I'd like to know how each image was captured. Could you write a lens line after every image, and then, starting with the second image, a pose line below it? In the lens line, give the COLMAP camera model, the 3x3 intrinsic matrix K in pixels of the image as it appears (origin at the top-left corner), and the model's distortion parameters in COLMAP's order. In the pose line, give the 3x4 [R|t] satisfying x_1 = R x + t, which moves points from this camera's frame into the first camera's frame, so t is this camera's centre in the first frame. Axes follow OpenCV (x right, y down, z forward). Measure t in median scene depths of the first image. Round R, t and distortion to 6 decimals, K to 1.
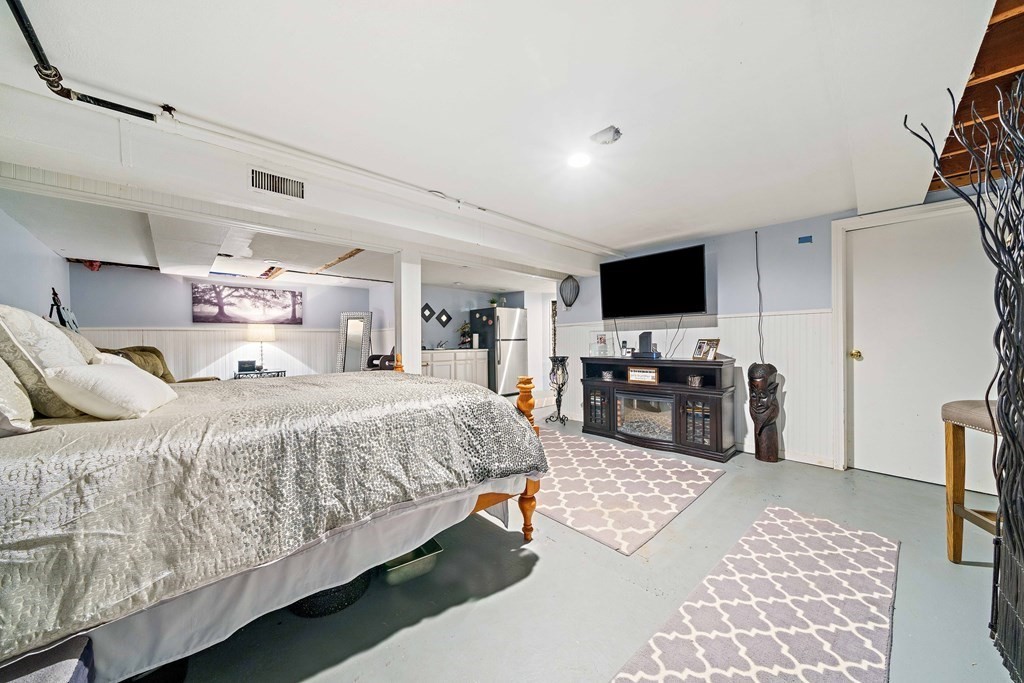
lens RADIAL K [[353.5, 0, 510.2], [0, 353.5, 336.6], [0, 0, 1]] dist [-0.002361, -0.000085]
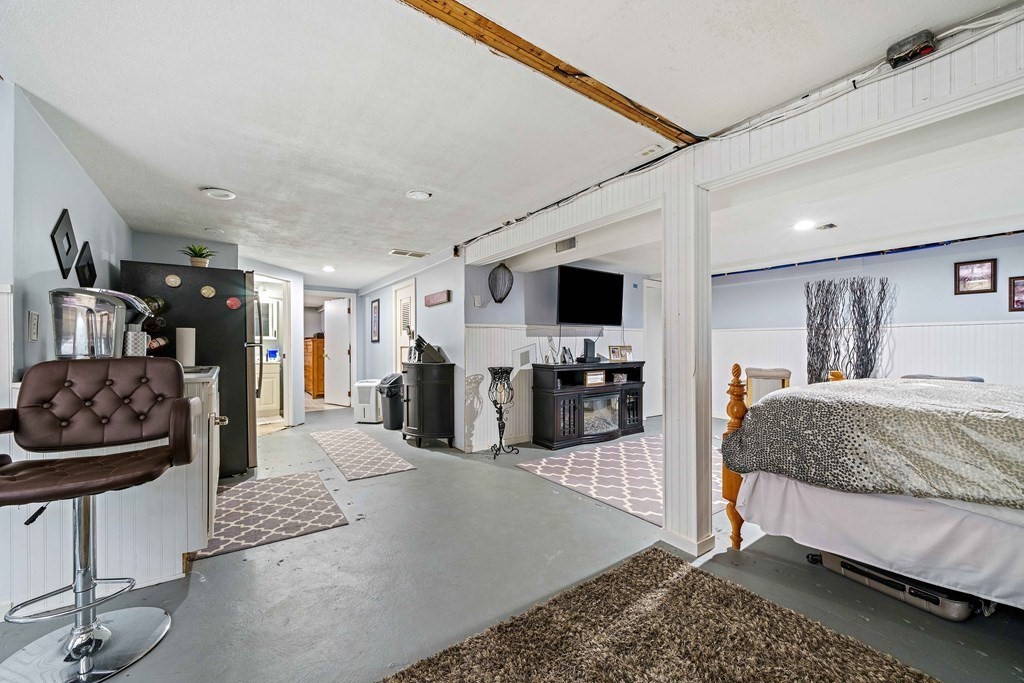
lens RADIAL K [[399.6, 0, 512.0], [0, 399.6, 341.5], [0, 0, 1]] dist [0.003243, 0.000255]
pose [[0.126223, 0.020359, 0.991793, -0.240150], [-0.008510, 0.999775, -0.019440, 0.005783], [-0.991965, -0.005987, 0.126368, 0.295215]]
